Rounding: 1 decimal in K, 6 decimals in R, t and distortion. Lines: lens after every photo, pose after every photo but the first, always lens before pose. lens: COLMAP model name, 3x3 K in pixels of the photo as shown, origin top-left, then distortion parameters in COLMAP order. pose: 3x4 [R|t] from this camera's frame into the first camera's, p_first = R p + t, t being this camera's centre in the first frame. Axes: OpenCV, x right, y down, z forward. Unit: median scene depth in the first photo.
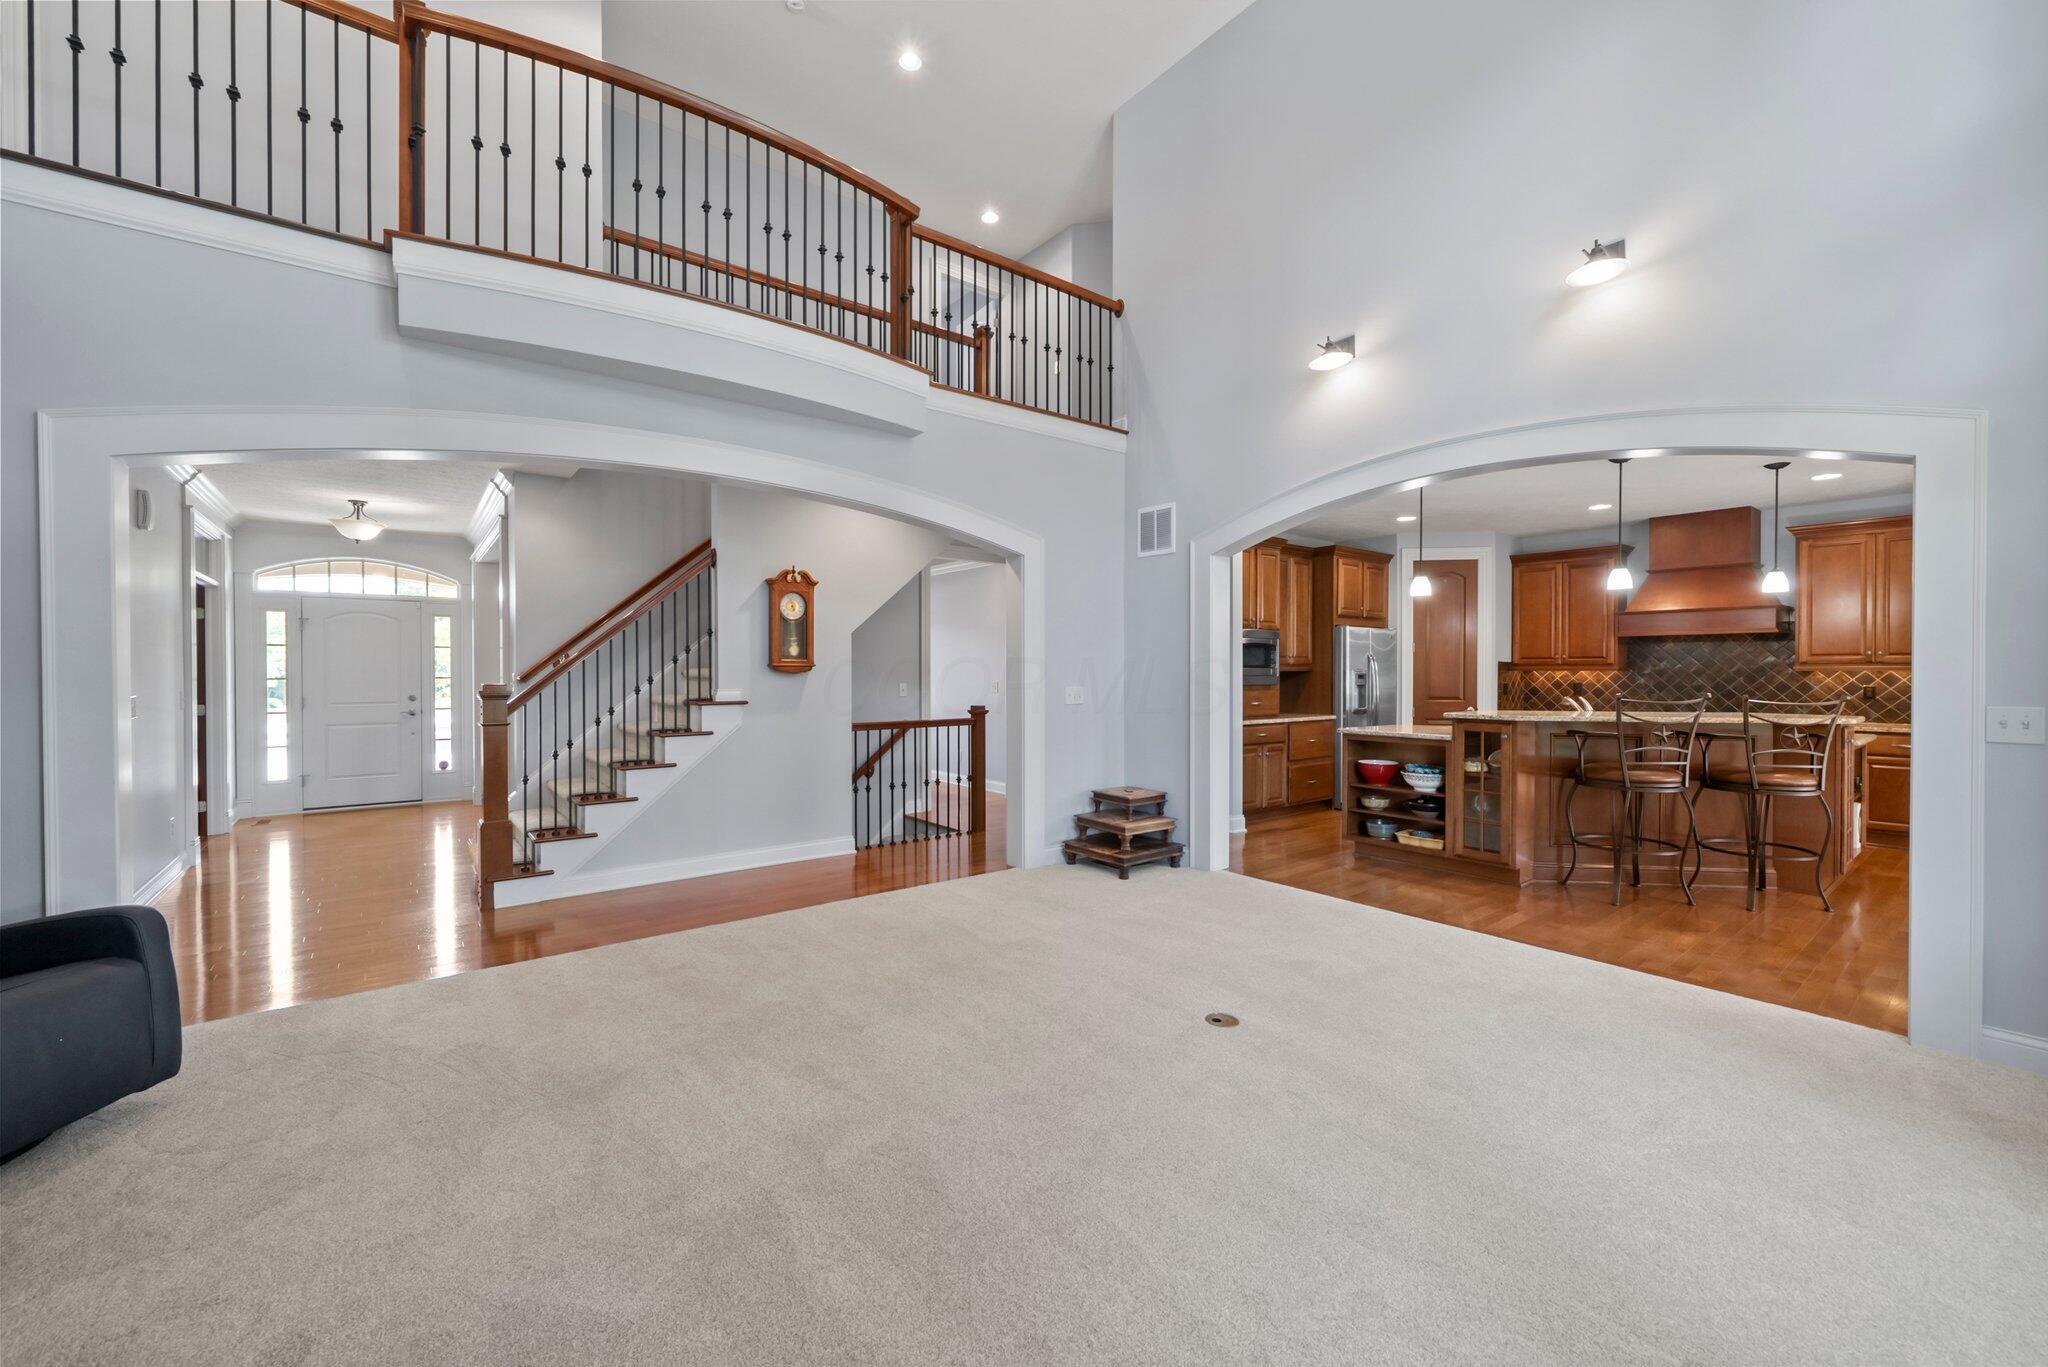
lens RADIAL K [[814.6, 0, 1011.7], [0, 814.6, 681.8], [0, 0, 1]] dist [-0.000900, -0.000343]
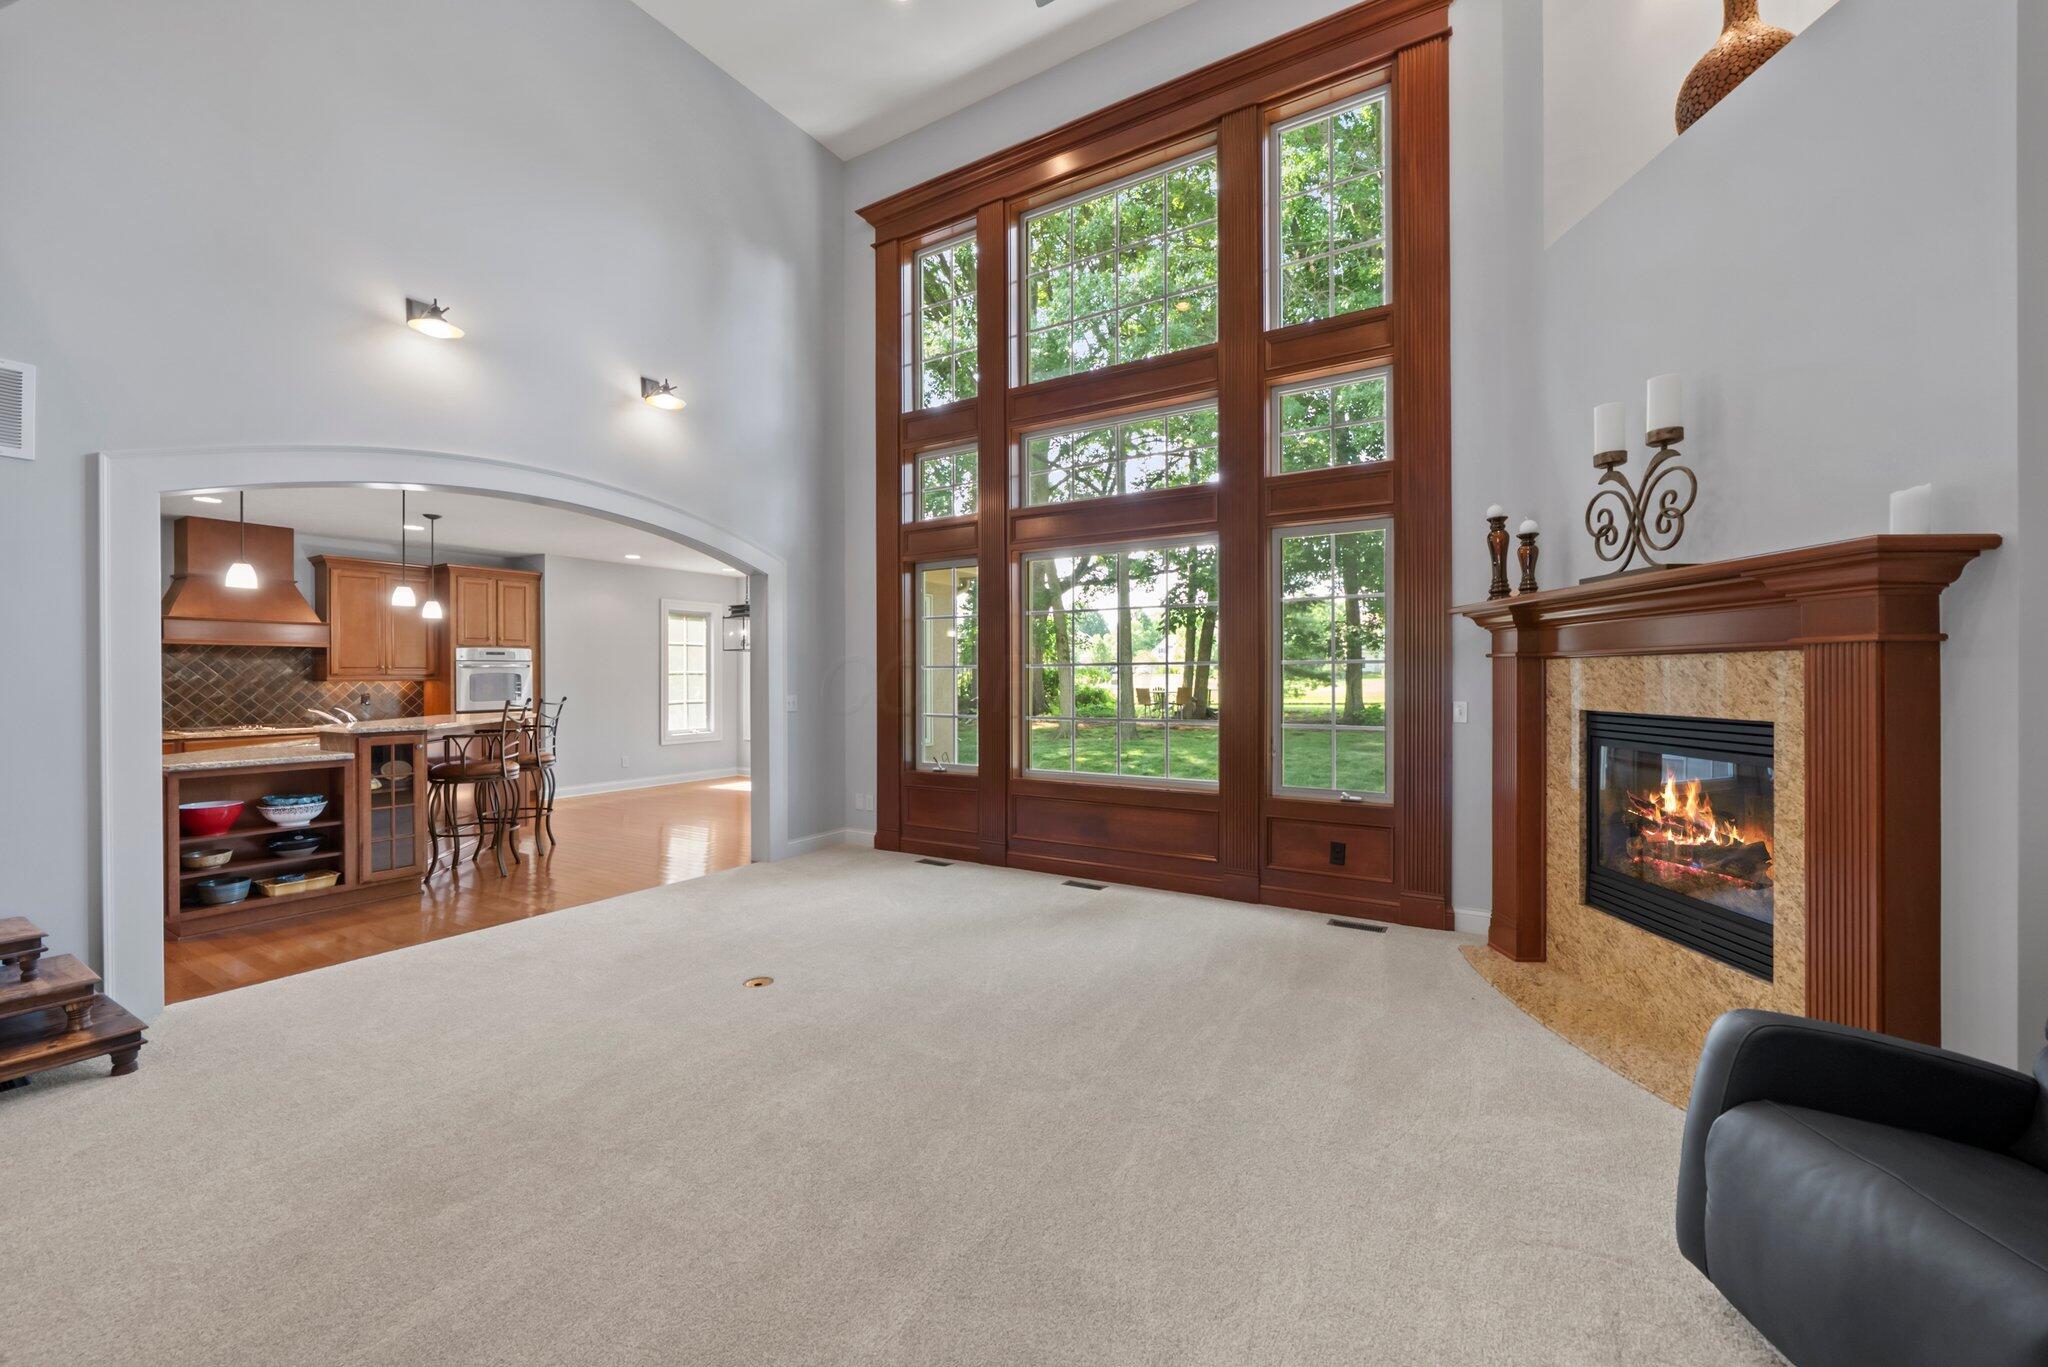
lens RADIAL K [[805.9, 0, 1018.4], [0, 805.9, 674.8], [0, 0, 1]] dist [-0.000121, -0.000054]
pose [[-0.362626, 0.004898, 0.931922, -0.535477], [0.018687, 0.999823, 0.002017, -0.007897], [-0.931747, 0.018146, -0.362653, 0.608886]]
